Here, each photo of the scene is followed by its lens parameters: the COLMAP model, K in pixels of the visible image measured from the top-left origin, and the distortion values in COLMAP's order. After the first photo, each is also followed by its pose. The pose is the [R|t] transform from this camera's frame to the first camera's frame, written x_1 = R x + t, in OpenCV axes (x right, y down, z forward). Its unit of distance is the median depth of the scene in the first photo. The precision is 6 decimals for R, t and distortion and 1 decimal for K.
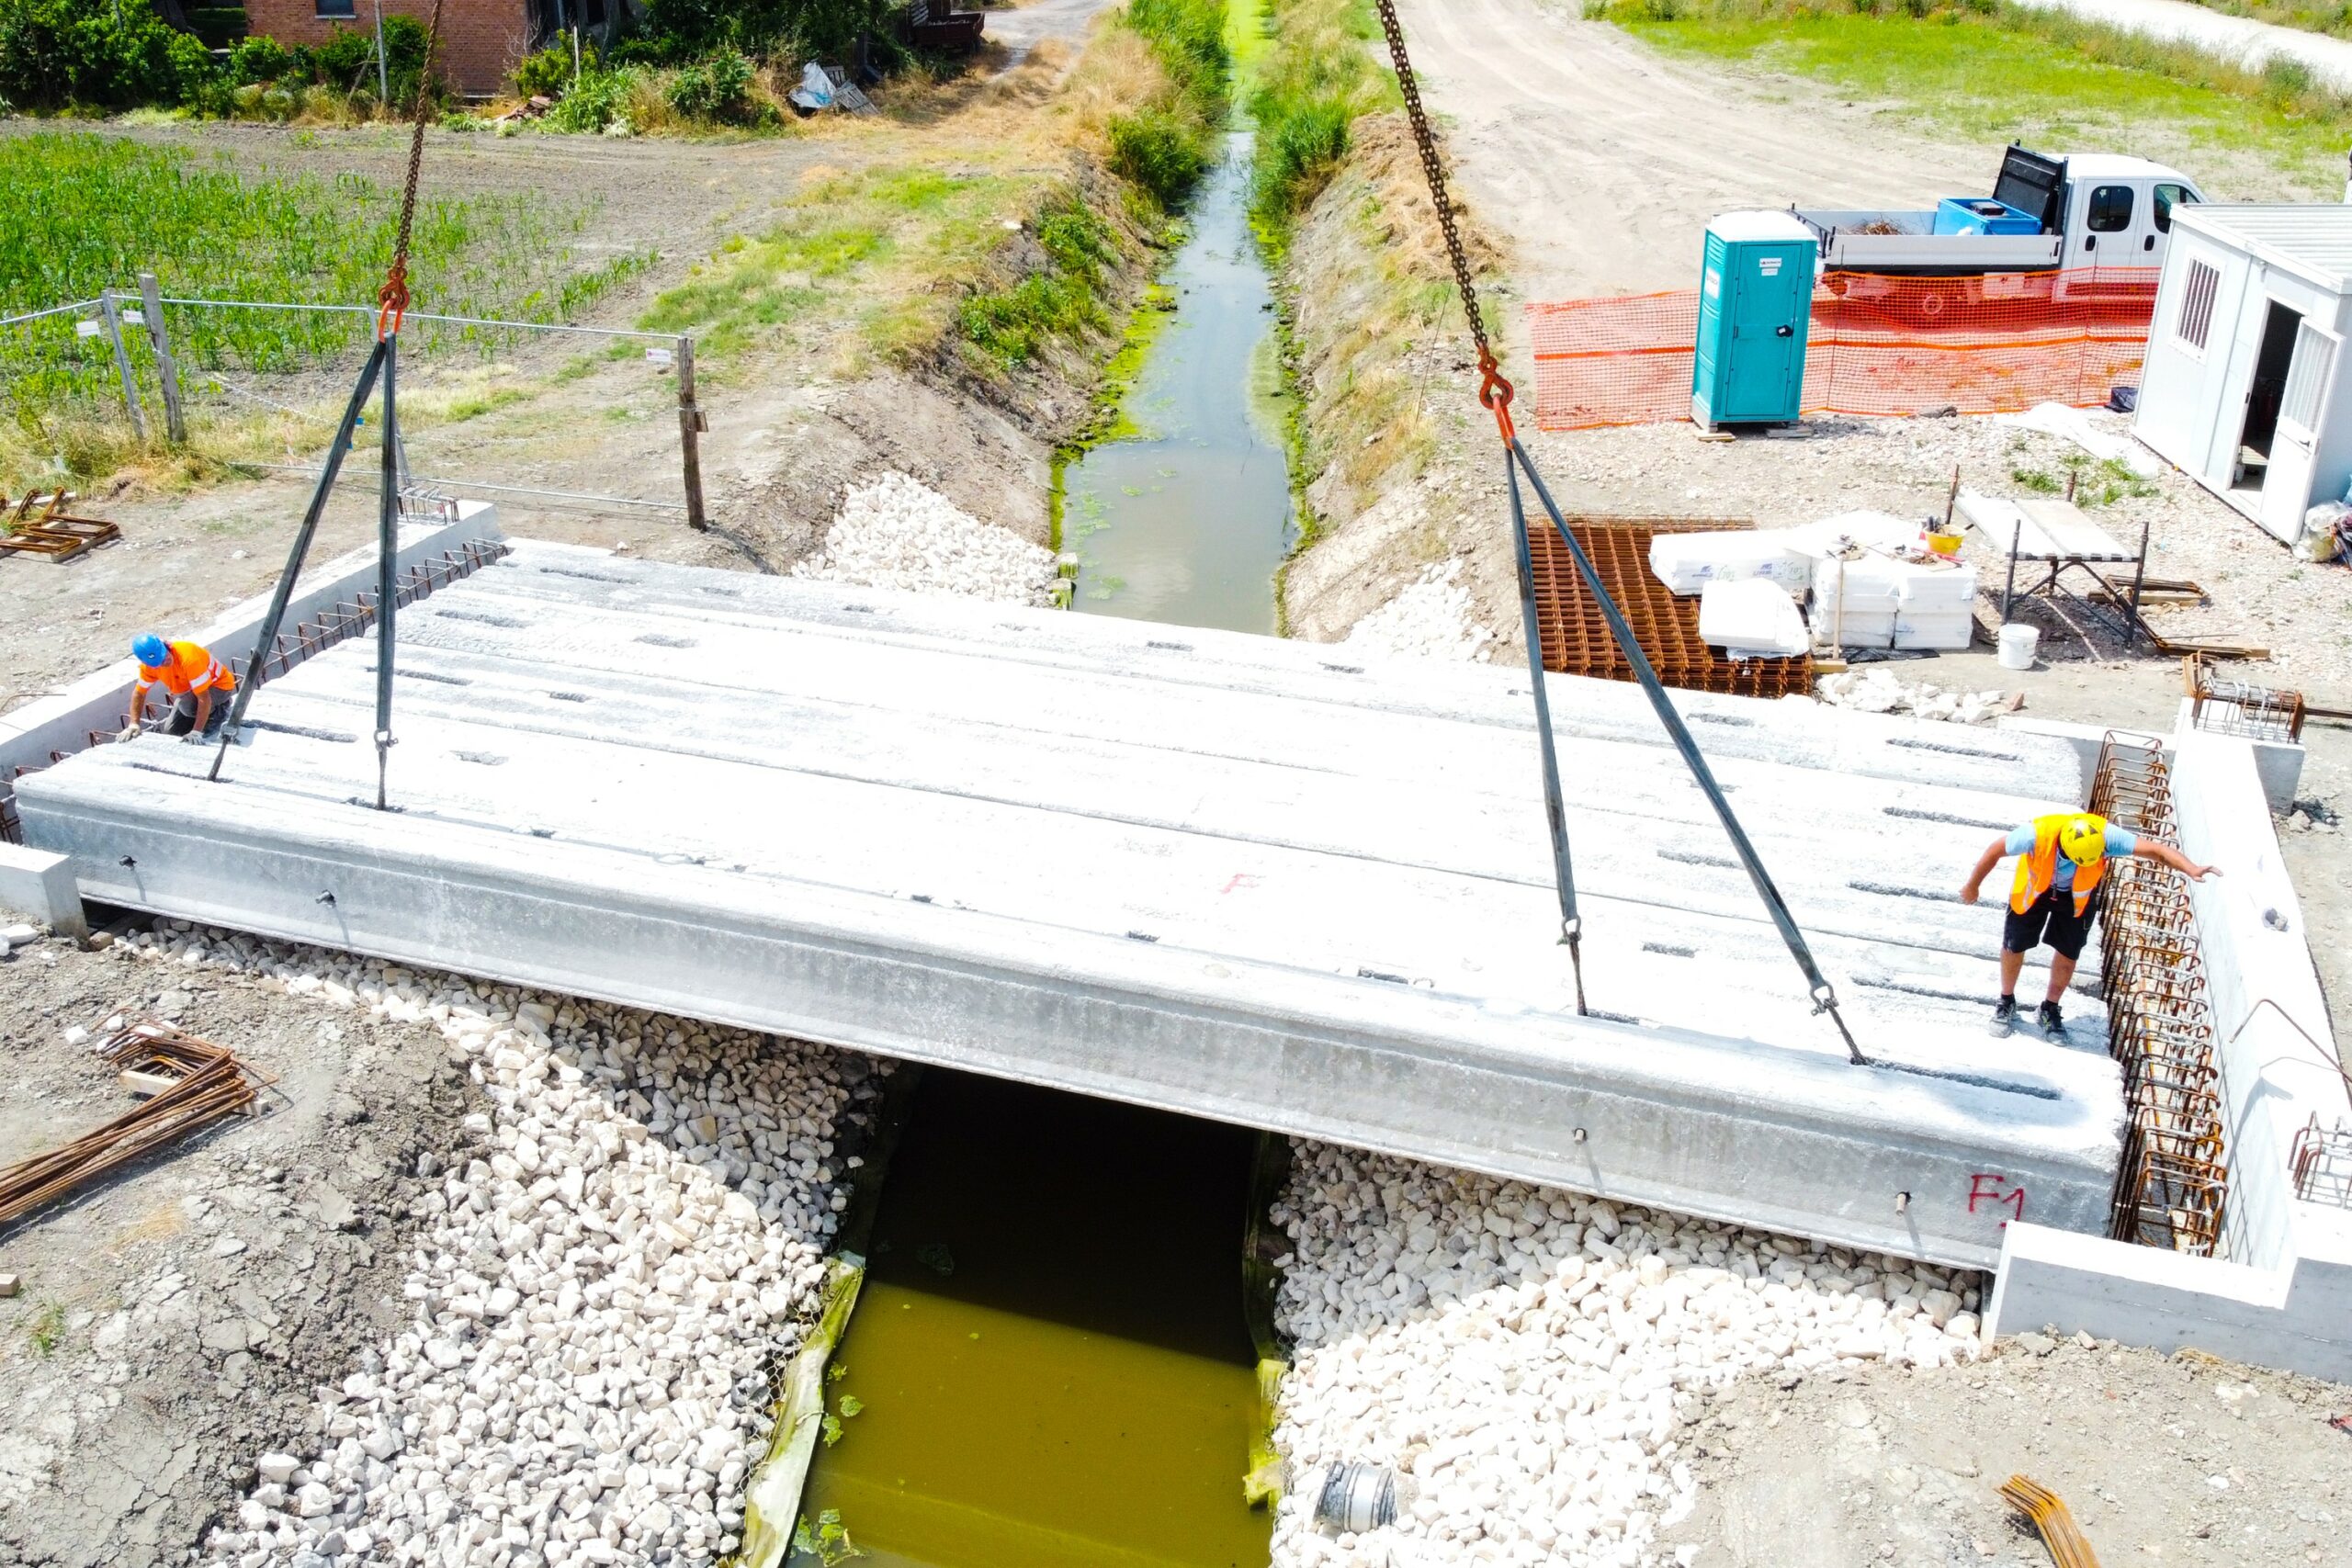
lens RADIAL K [[2114.1, 0, 1167.1], [0, 2114.1, 776.1], [0, 0, 1]] dist [0.002006, -0.000640]
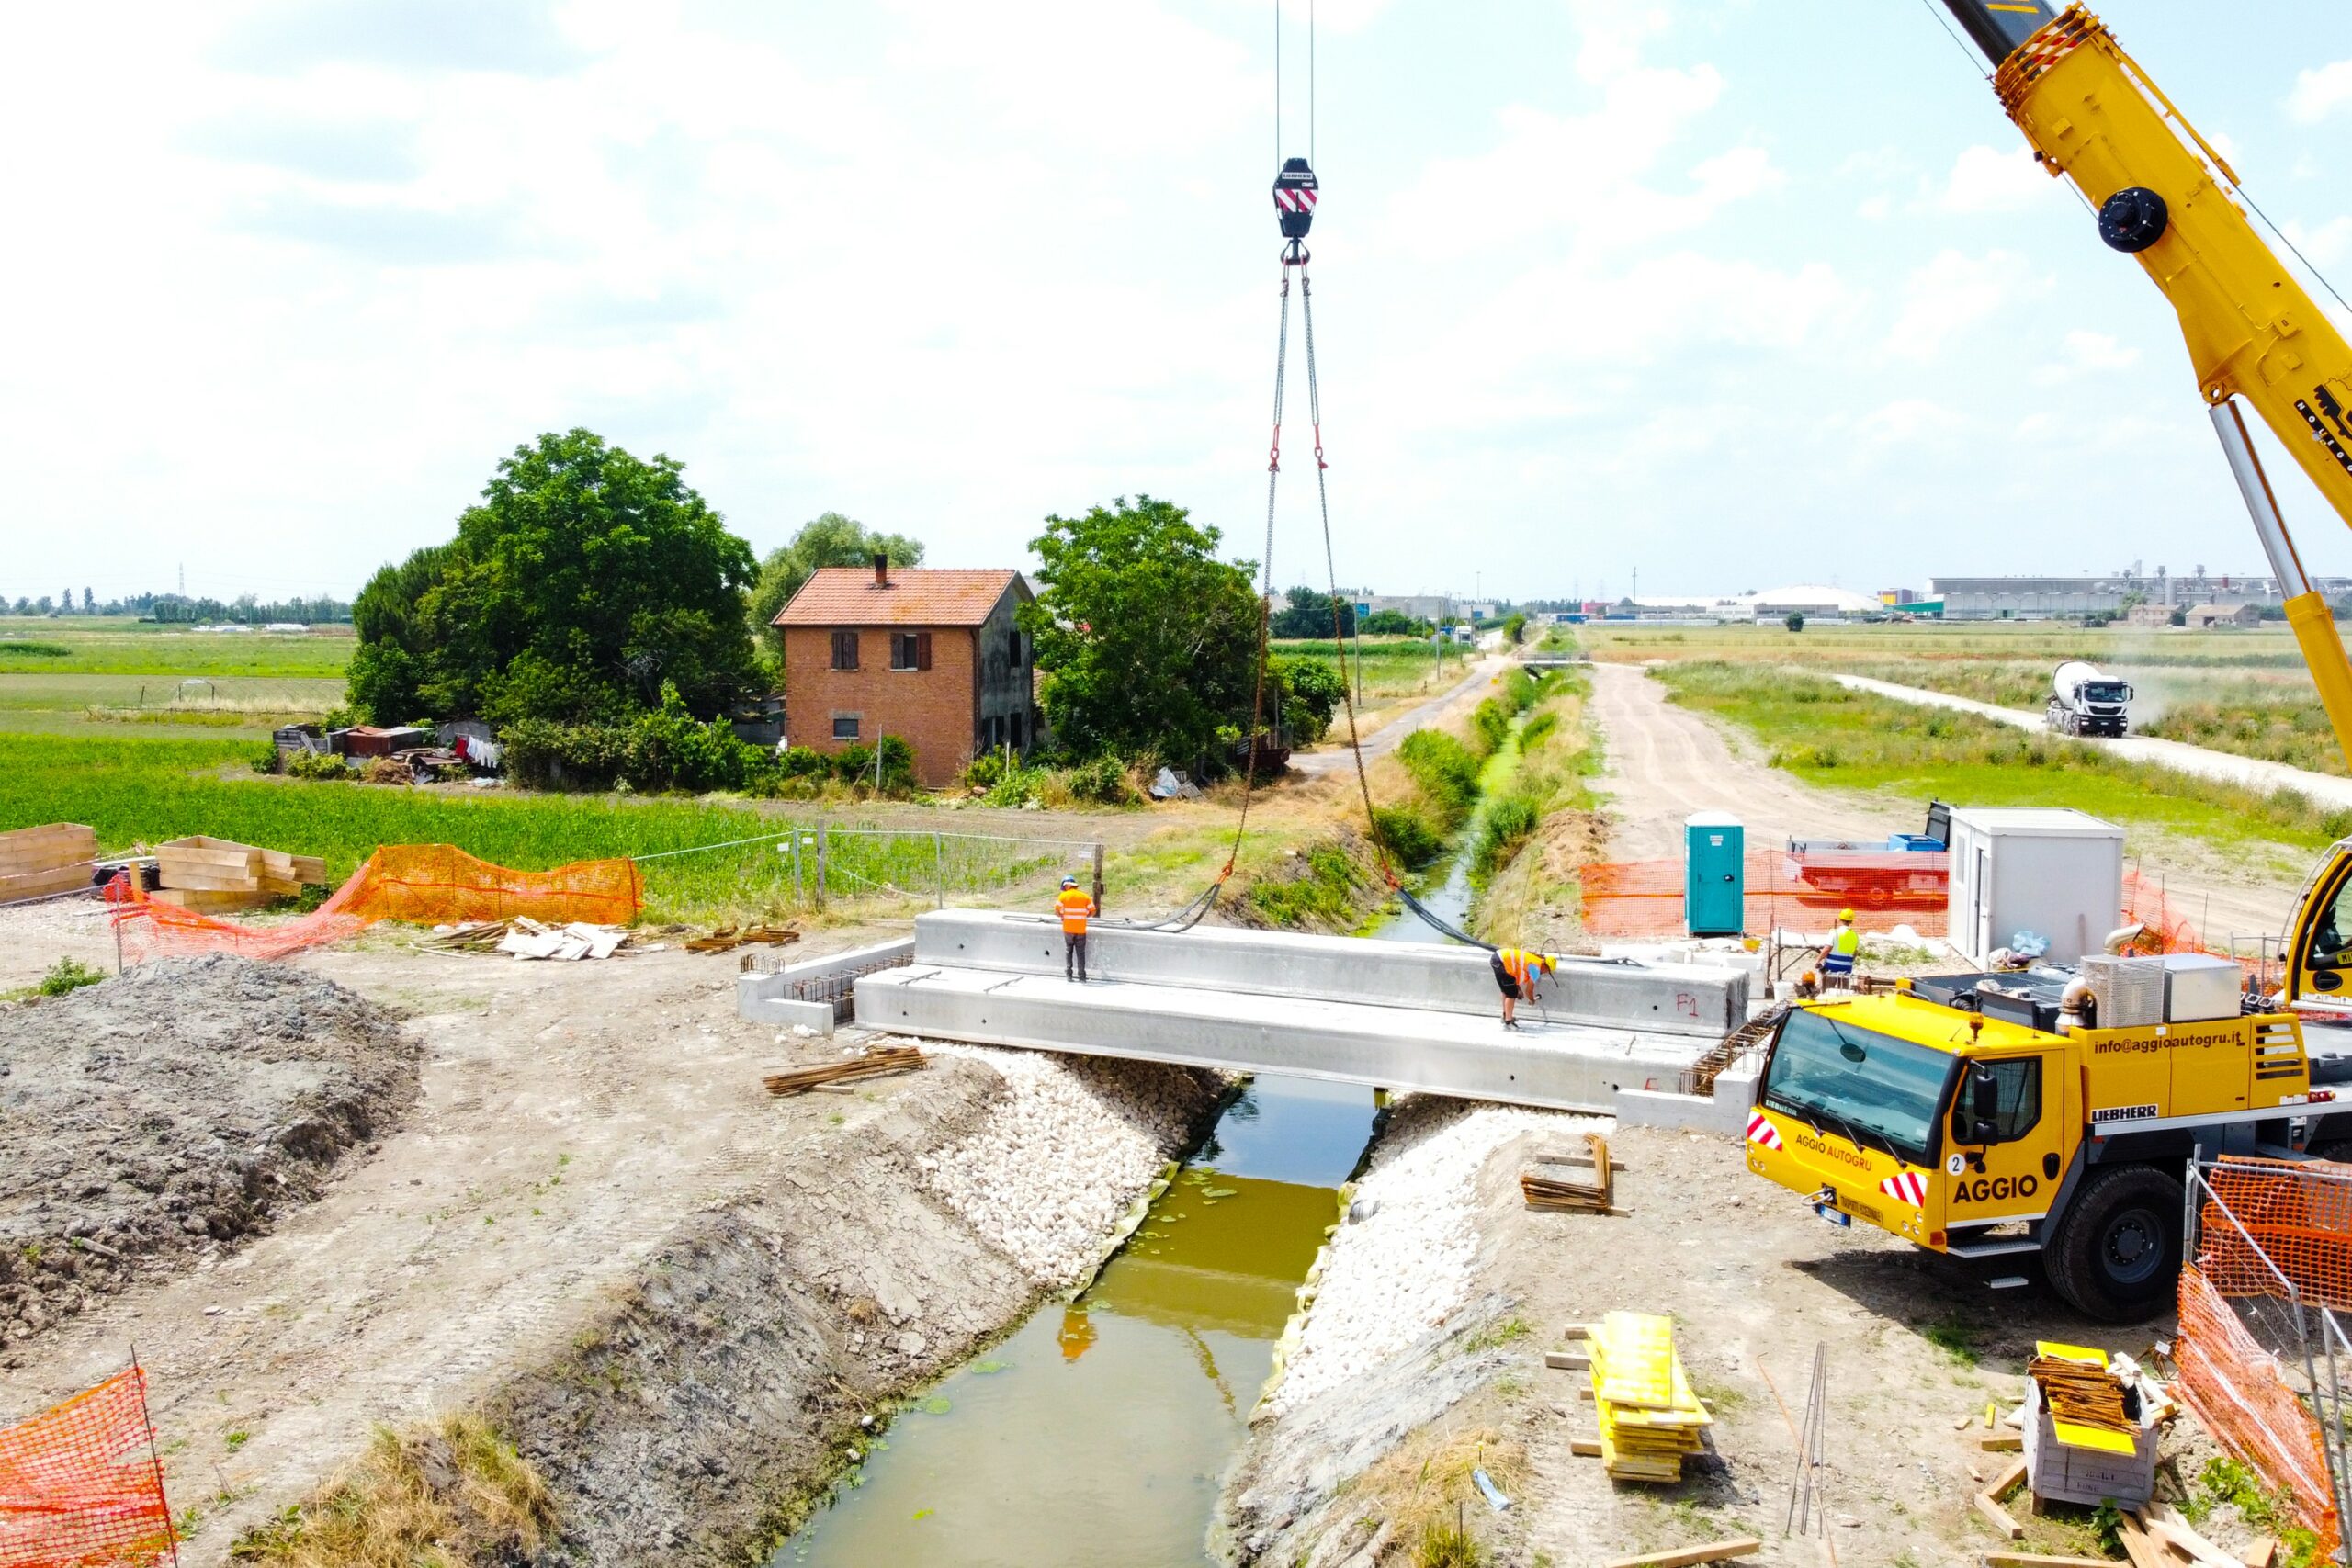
lens RADIAL K [[2114.1, 0, 1167.1], [0, 2114.1, 776.1], [0, 0, 1]] dist [0.002006, -0.000640]
pose [[0.988475, 0.014077, -0.150730, 0.052882], [-0.066108, 0.935856, -0.346128, 0.172319], [0.136189, 0.352103, 0.926000, -0.345333]]
